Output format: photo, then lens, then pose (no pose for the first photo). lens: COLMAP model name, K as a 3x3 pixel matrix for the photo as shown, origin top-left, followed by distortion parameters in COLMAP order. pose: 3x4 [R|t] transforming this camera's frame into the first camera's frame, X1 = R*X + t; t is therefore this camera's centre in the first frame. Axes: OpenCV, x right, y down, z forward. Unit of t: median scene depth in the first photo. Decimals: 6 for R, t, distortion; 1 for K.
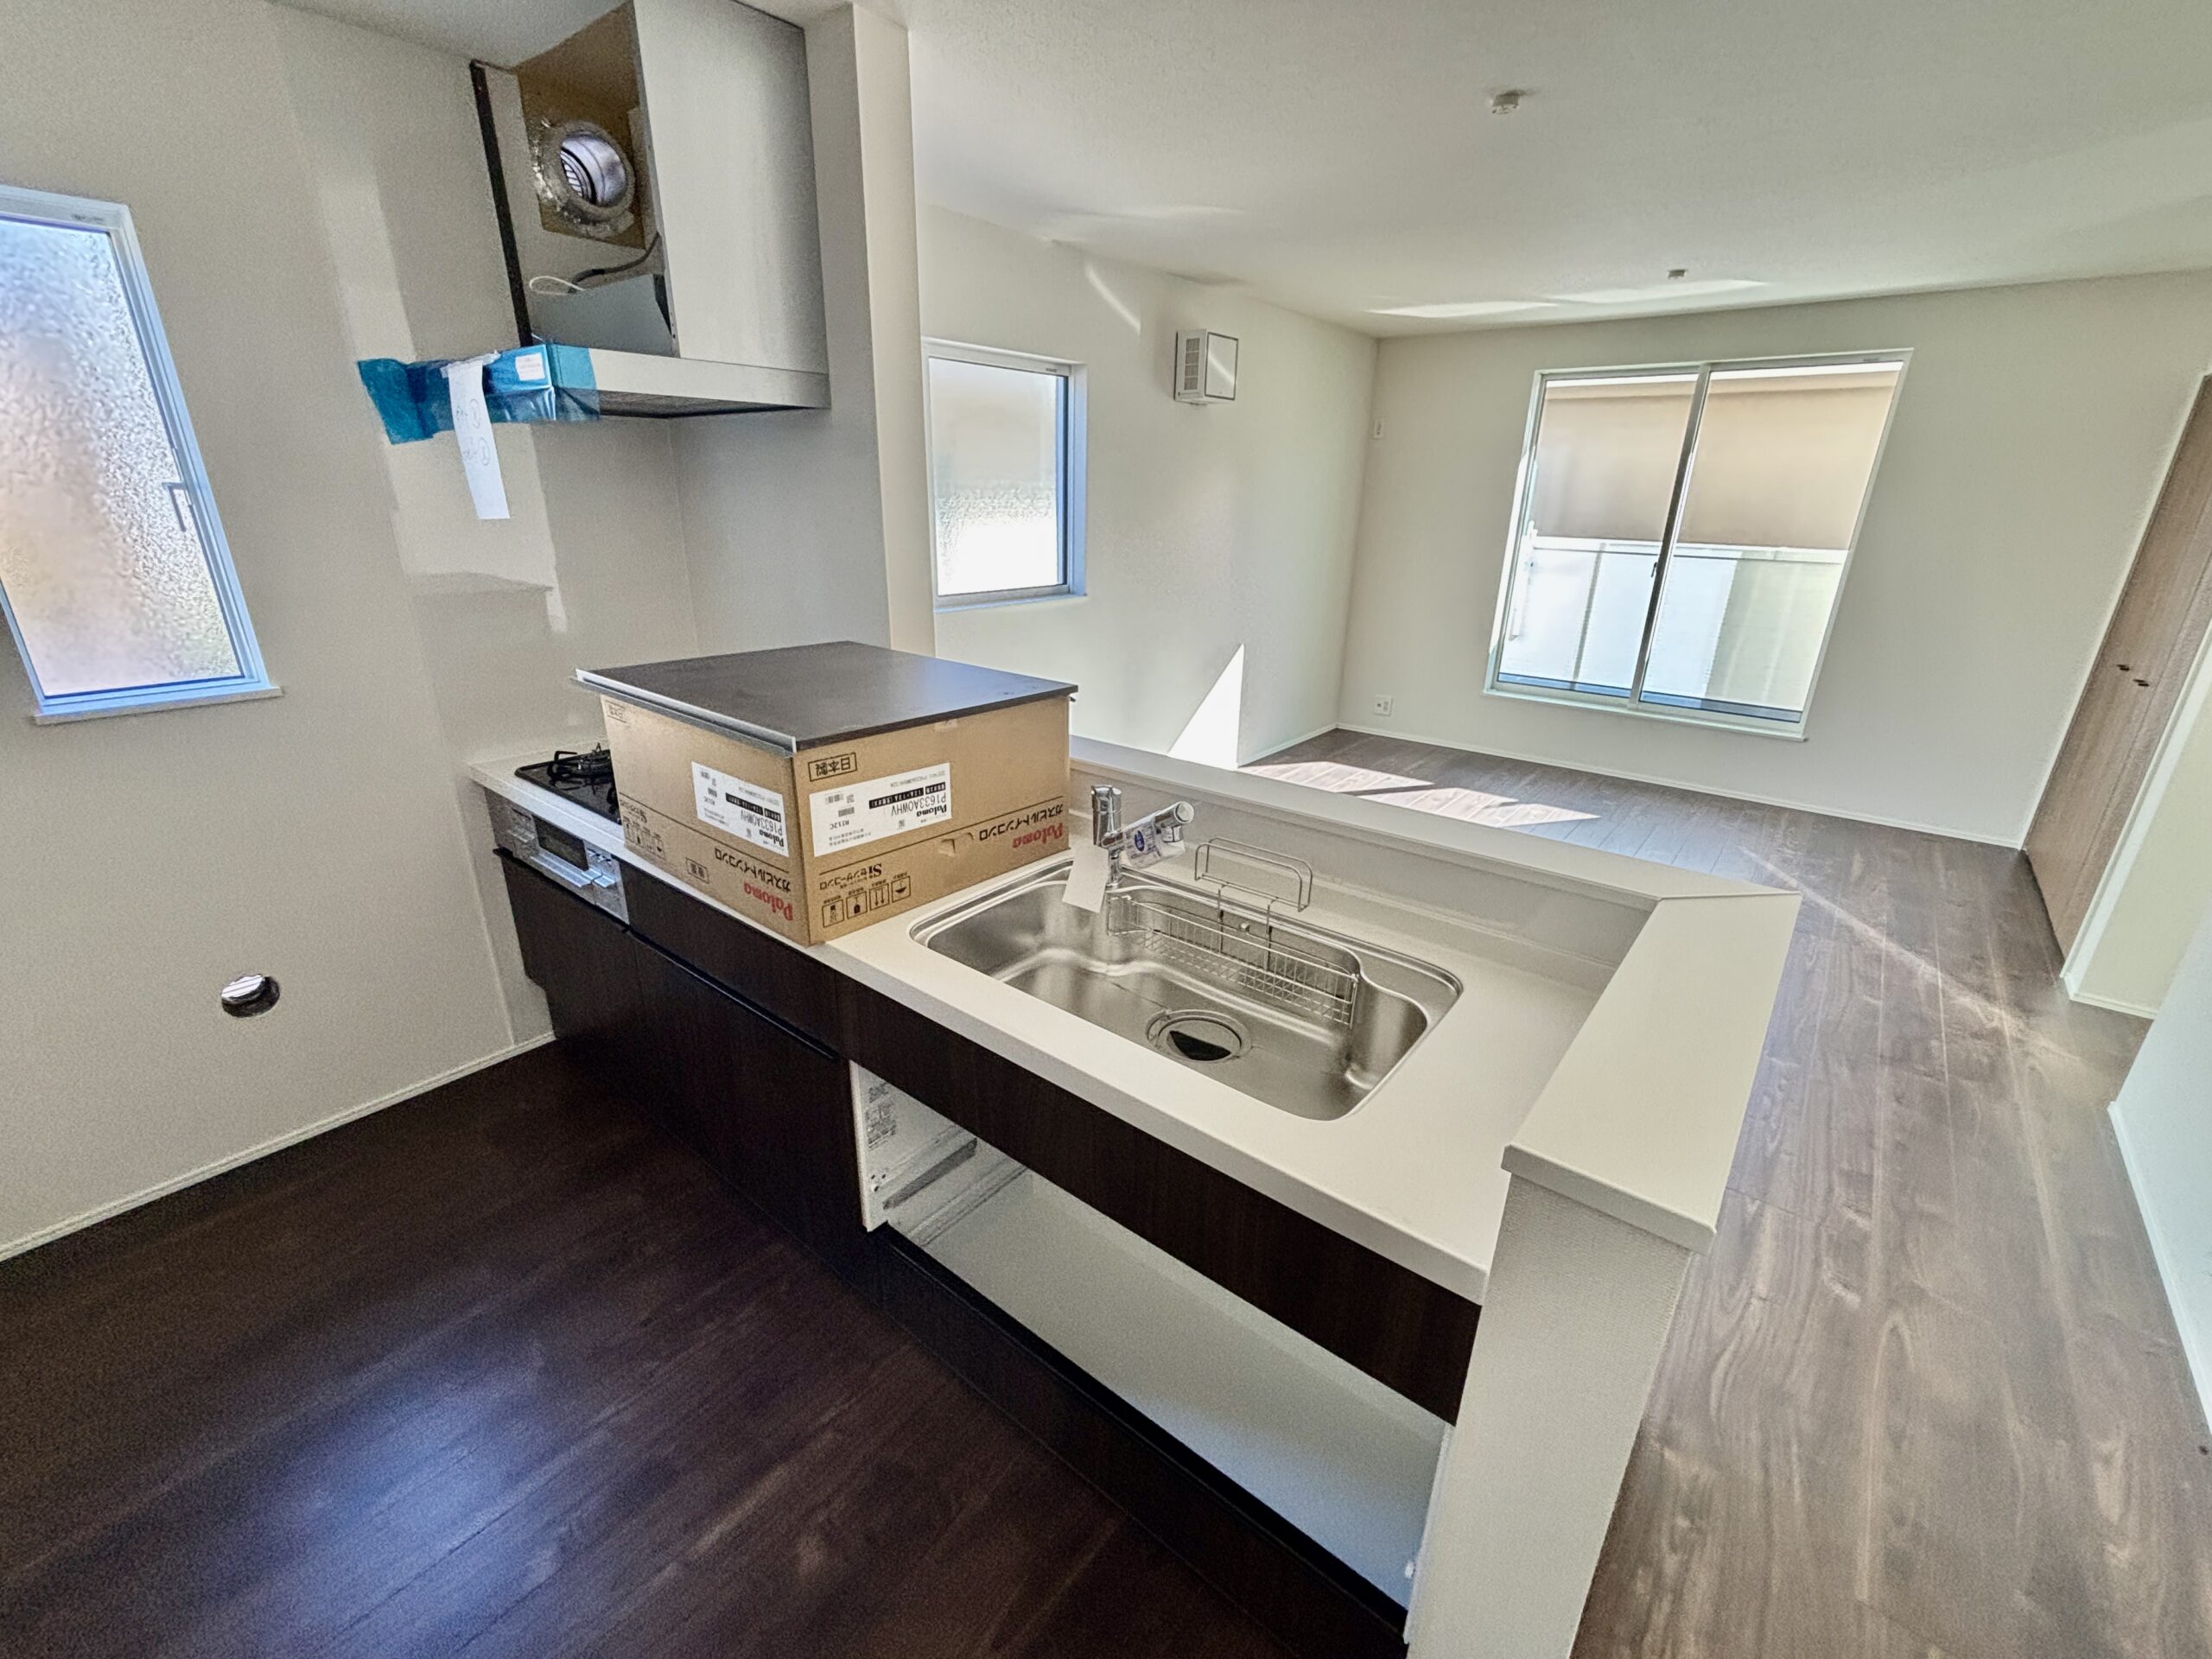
lens RADIAL K [[934.9, 0, 1107.5], [0, 934.9, 838.5], [0, 0, 1]] dist [-0.021200, 0.000059]
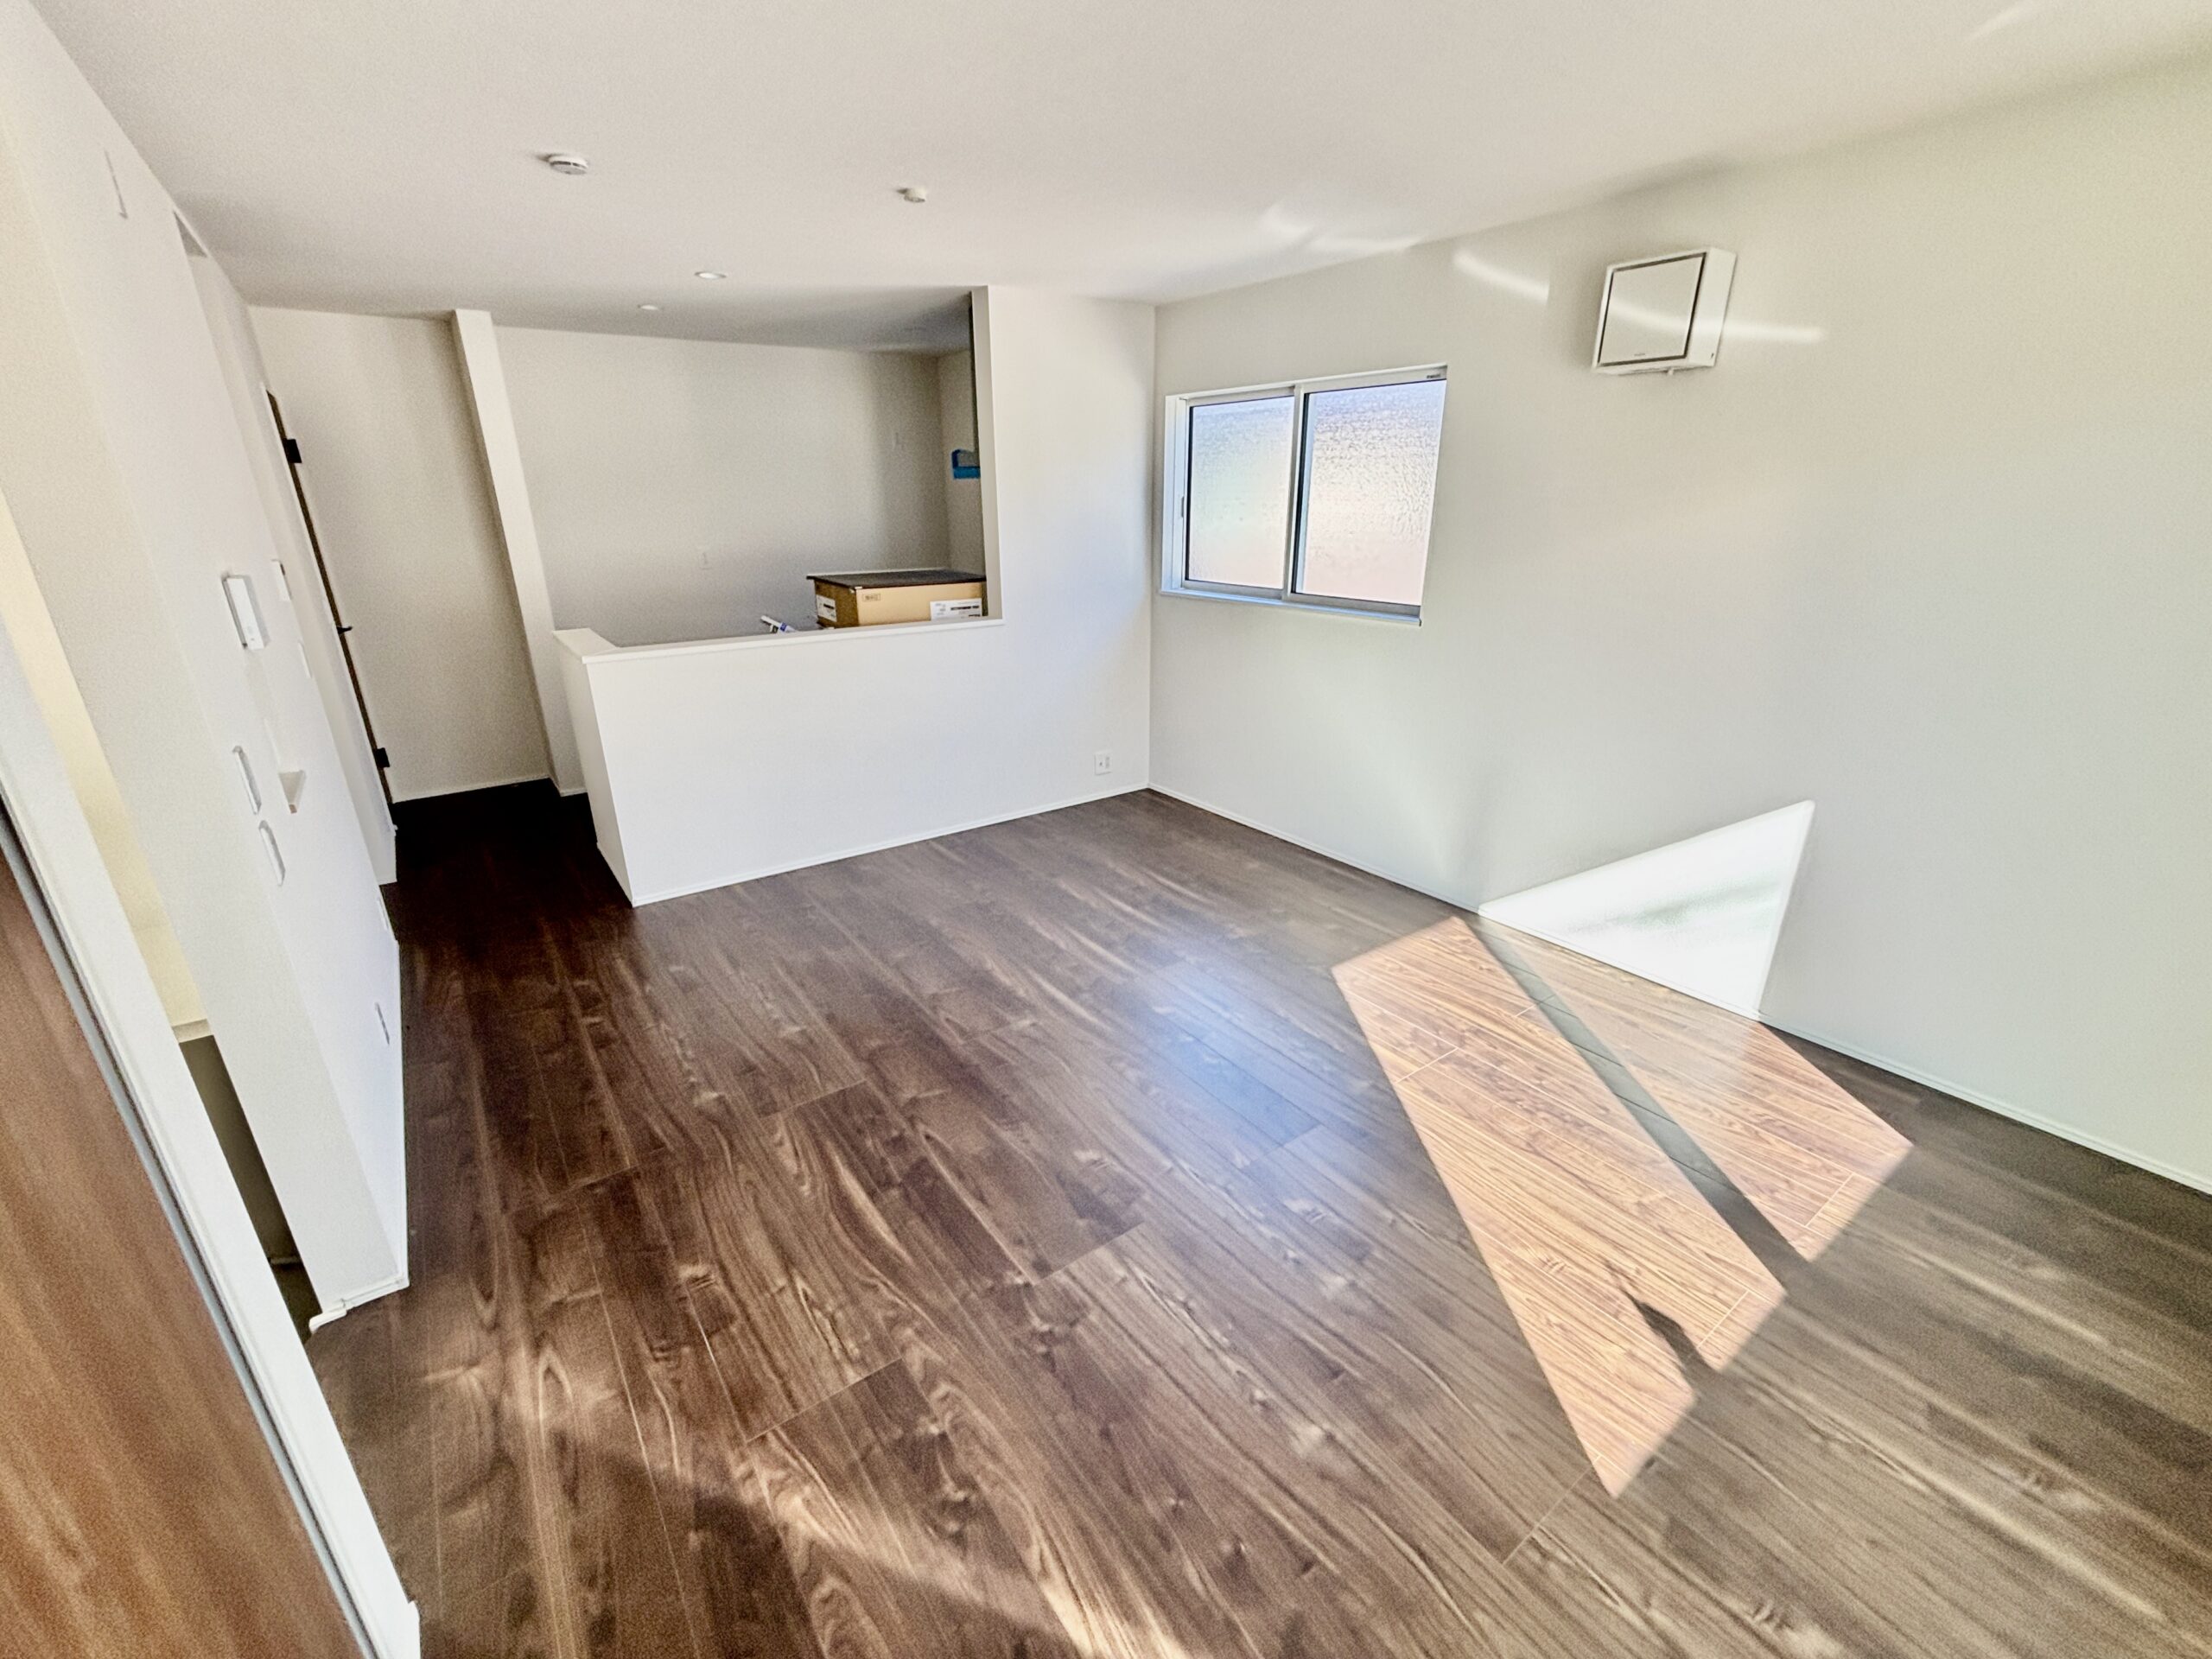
lens RADIAL K [[934.9, 0, 1084.1], [0, 934.9, 845.5], [0, 0, 1]] dist [-0.021200, 0.000059]
pose [[-0.270654, 0.339929, -0.900664, 1.185837], [-0.324257, 0.848722, 0.417766, -0.444461], [0.906424, 0.405116, -0.119486, 1.142036]]
